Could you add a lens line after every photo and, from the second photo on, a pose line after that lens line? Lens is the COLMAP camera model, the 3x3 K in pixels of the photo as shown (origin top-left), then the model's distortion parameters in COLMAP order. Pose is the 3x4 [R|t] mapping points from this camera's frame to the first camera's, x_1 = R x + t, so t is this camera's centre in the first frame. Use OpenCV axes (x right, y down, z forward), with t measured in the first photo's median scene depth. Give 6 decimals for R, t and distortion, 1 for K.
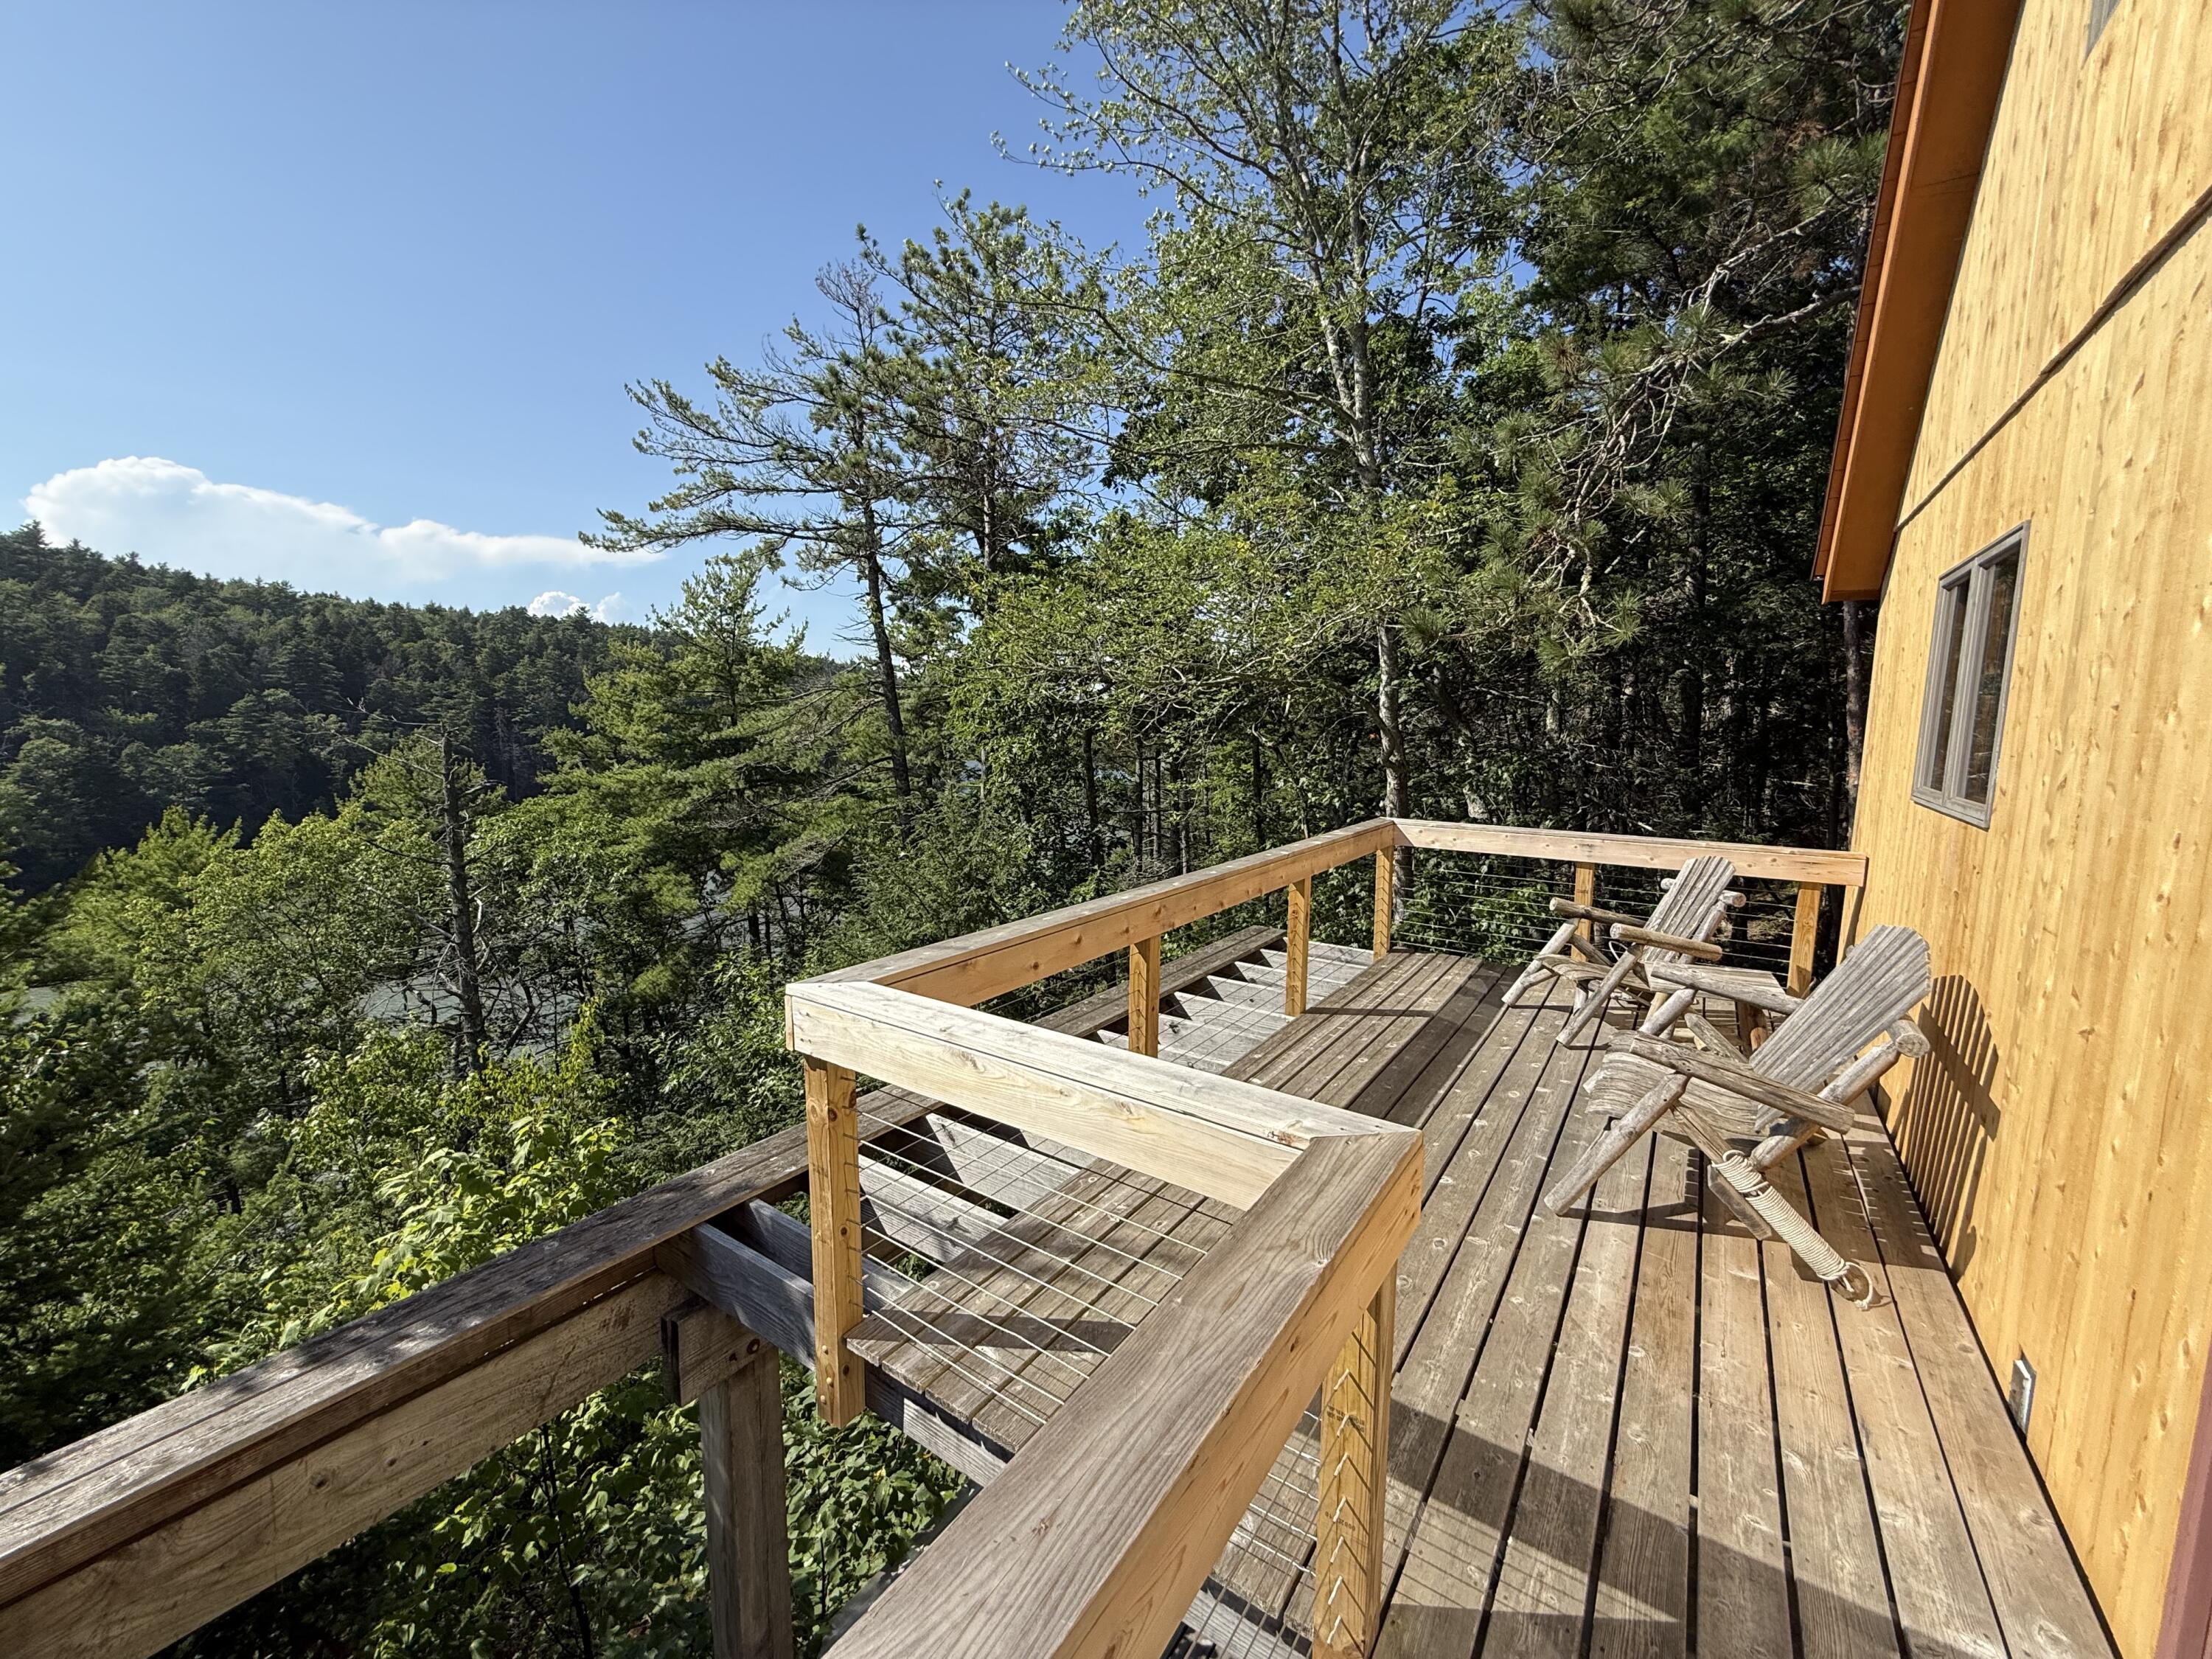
lens RADIAL K [[884.9, 0, 1104.2], [0, 884.9, 823.5], [0, 0, 1]] dist [-0.001775, 0.001123]
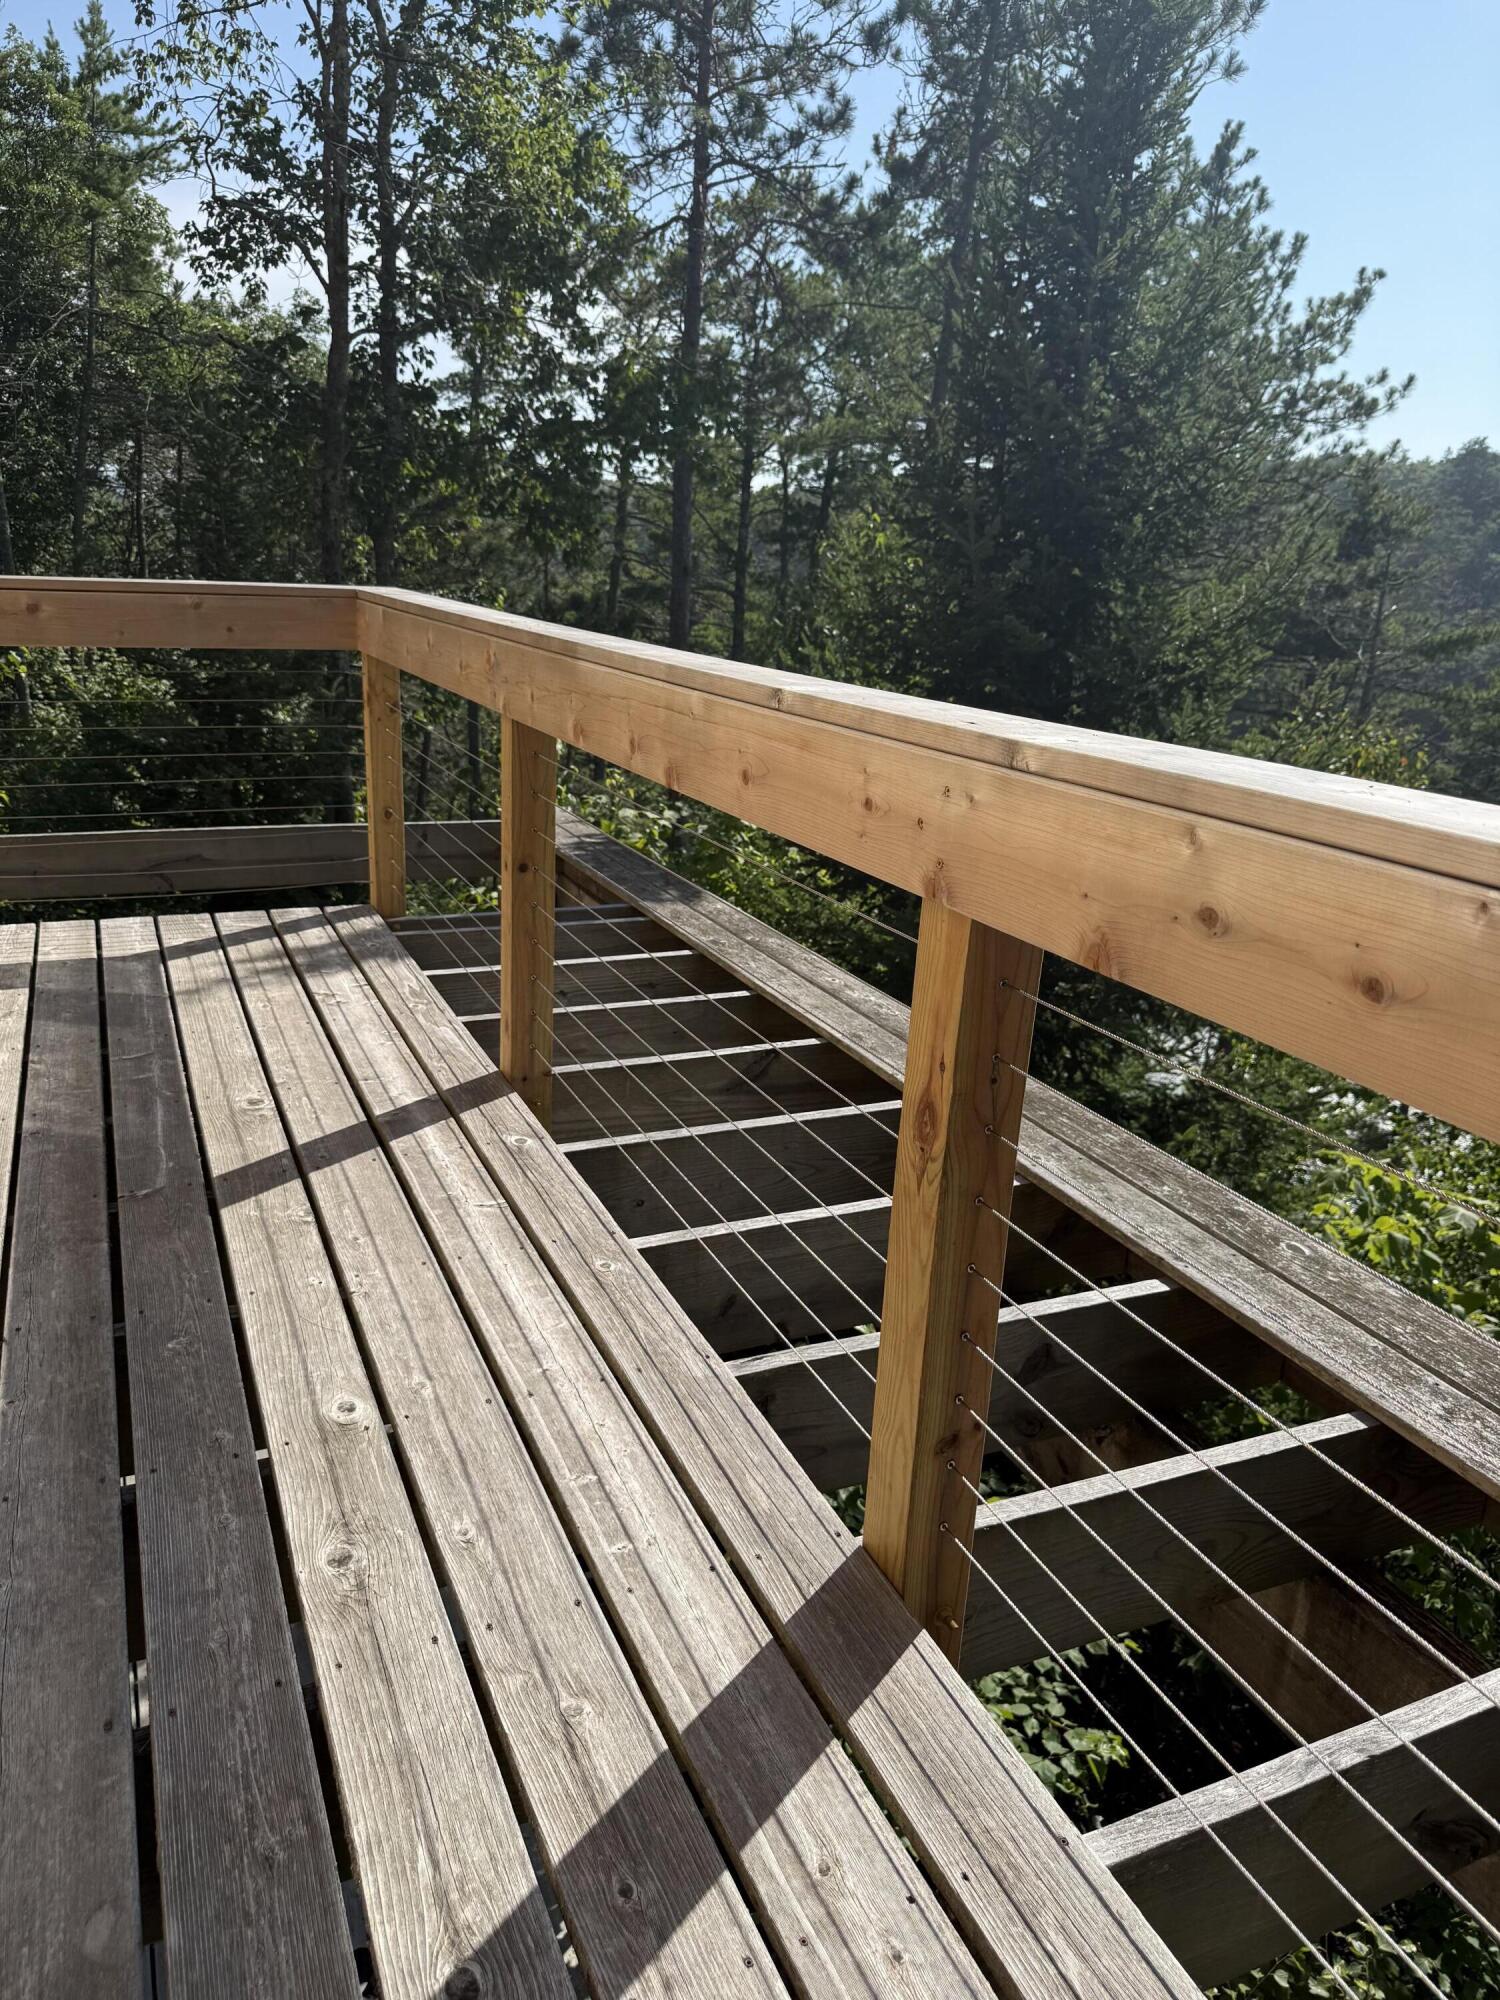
lens RADIAL K [[1410.0, 0, 736.7], [0, 1410.0, 1020.0], [0, 0, 1]] dist [0.032734, -0.045700]
pose [[-0.528726, 0.227689, -0.817684, 0.448411], [-0.150645, 0.922883, 0.354392, -0.010169], [0.835317, 0.310556, -0.453652, 1.014078]]
